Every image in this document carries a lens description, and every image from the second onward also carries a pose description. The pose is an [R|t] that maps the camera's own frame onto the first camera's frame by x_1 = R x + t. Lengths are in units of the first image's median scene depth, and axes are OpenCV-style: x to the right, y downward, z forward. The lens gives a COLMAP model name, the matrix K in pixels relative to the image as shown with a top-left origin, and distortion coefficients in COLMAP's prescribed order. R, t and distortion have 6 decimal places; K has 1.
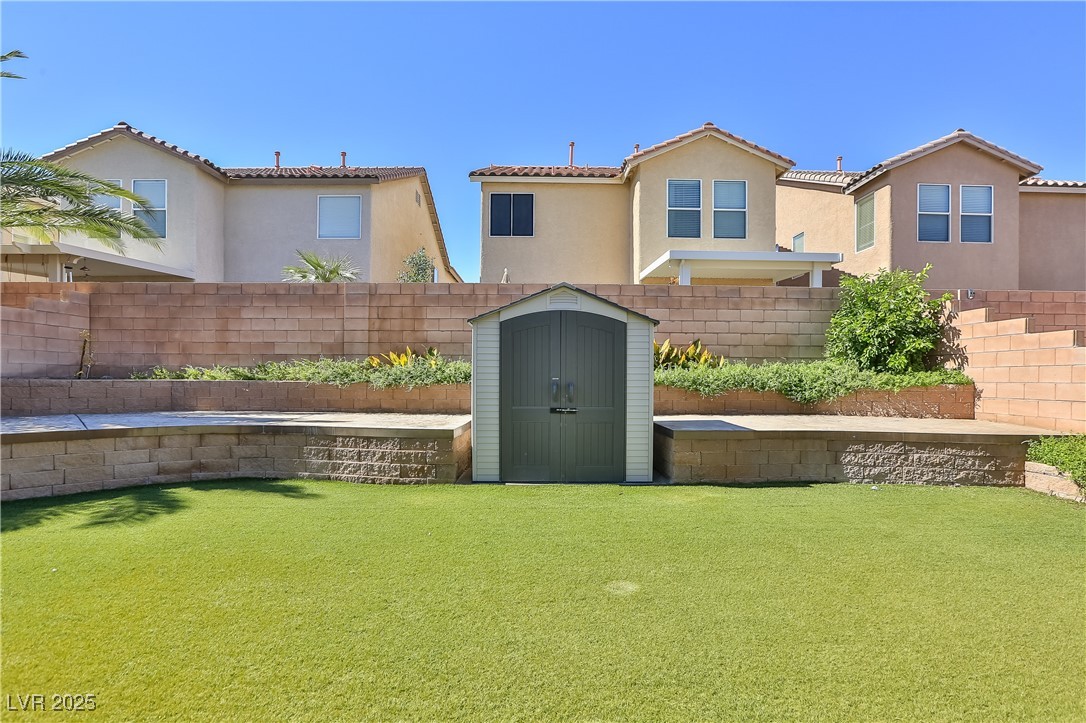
lens RADIAL K [[545.1, 0, 546.0], [0, 545.1, 385.6], [0, 0, 1]] dist [-0.056732, 0.023215]
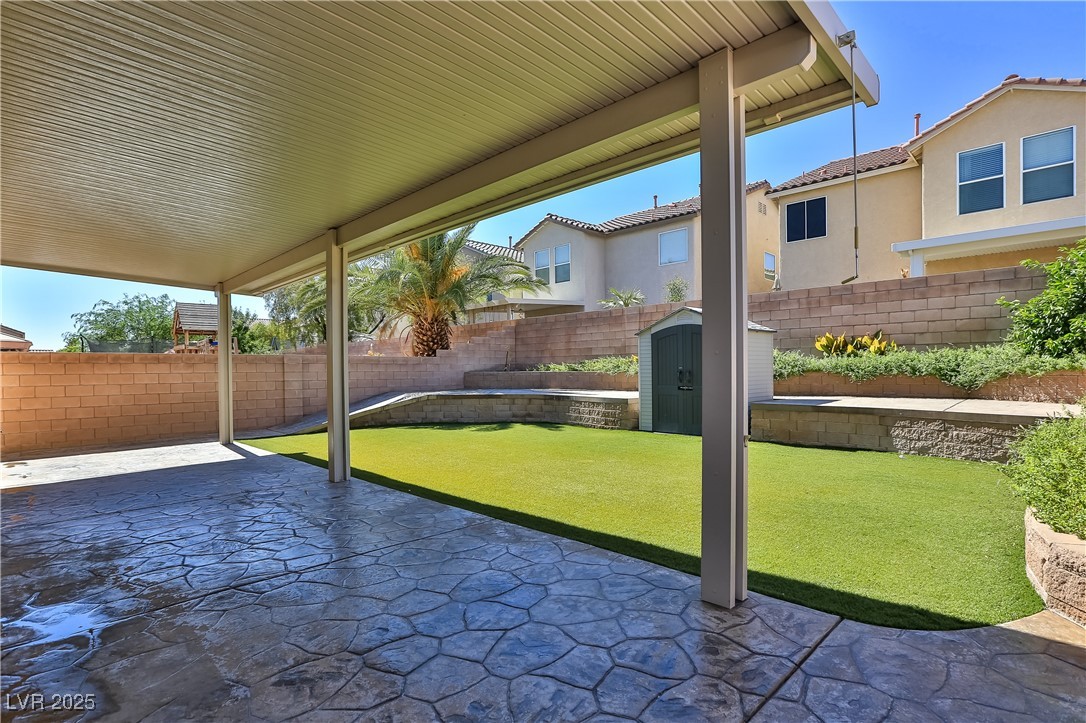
lens RADIAL K [[545.1, 0, 546.0], [0, 545.1, 385.6], [0, 0, 1]] dist [-0.056732, 0.023215]
pose [[0.690217, 0.007659, -0.723562, 0.743149], [0.005287, 0.999864, 0.015627, 0.009876], [0.723583, -0.014611, 0.690082, -0.304840]]
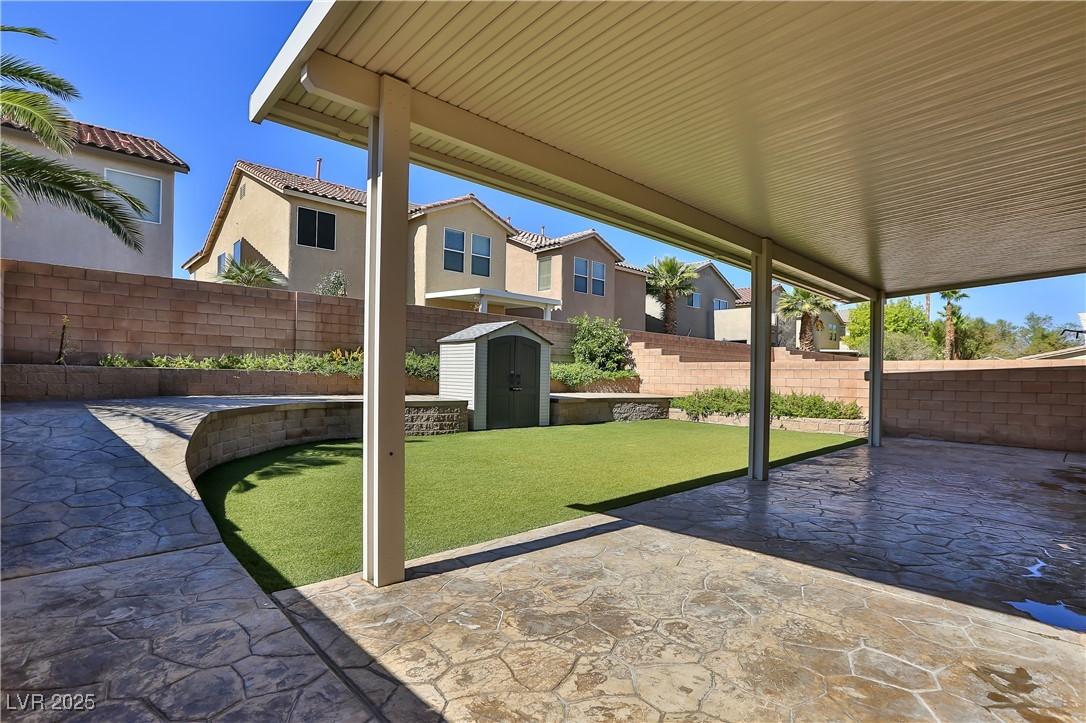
lens RADIAL K [[545.1, 0, 546.0], [0, 545.1, 385.6], [0, 0, 1]] dist [-0.056732, 0.023215]
pose [[0.736020, -0.003741, 0.676949, -0.976033], [-0.006271, 0.999904, 0.012344, 0.008179], [-0.676931, -0.013331, 0.735926, -0.378337]]
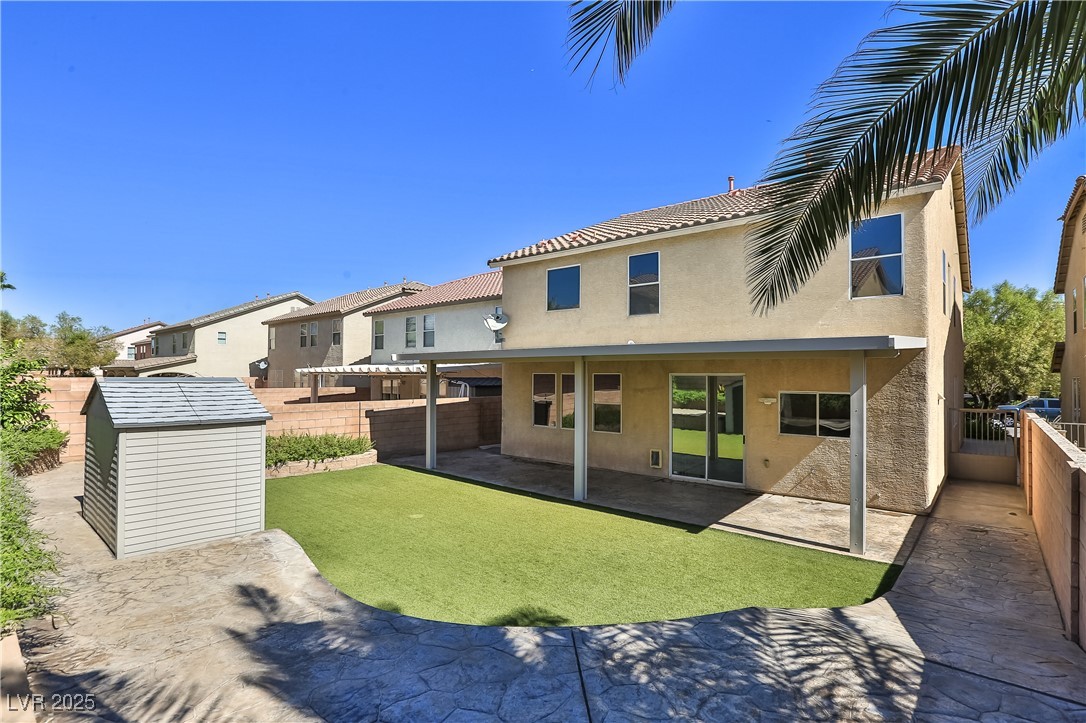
lens RADIAL K [[534.3, 0, 555.0], [0, 534.3, 359.8], [0, 0, 1]] dist [-0.055213, 0.022063]
pose [[-0.758453, 0.006311, 0.651697, -0.992363], [-0.003419, 0.999901, -0.013662, -0.181917], [-0.651719, -0.012590, -0.758356, 1.177750]]
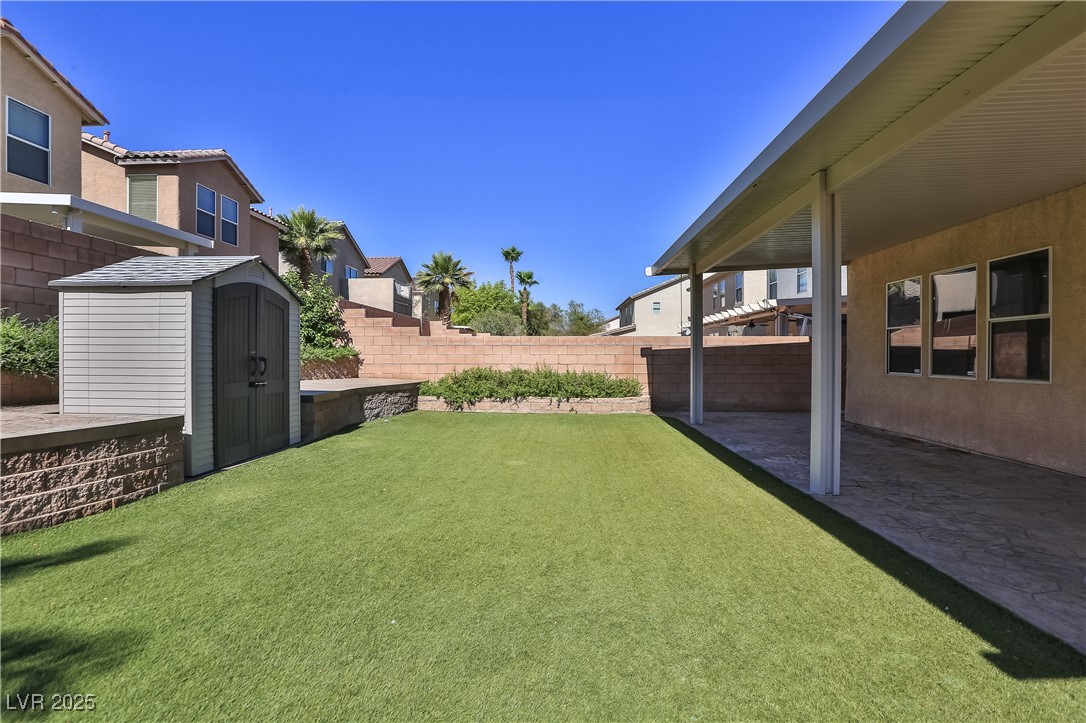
lens RADIAL K [[534.3, 0, 555.0], [0, 534.3, 359.8], [0, 0, 1]] dist [-0.055213, 0.022063]
pose [[0.029196, -0.013445, 0.999483, -0.771908], [0.009857, 0.999865, 0.013162, -0.005679], [-0.999525, 0.009467, 0.029325, 0.358256]]
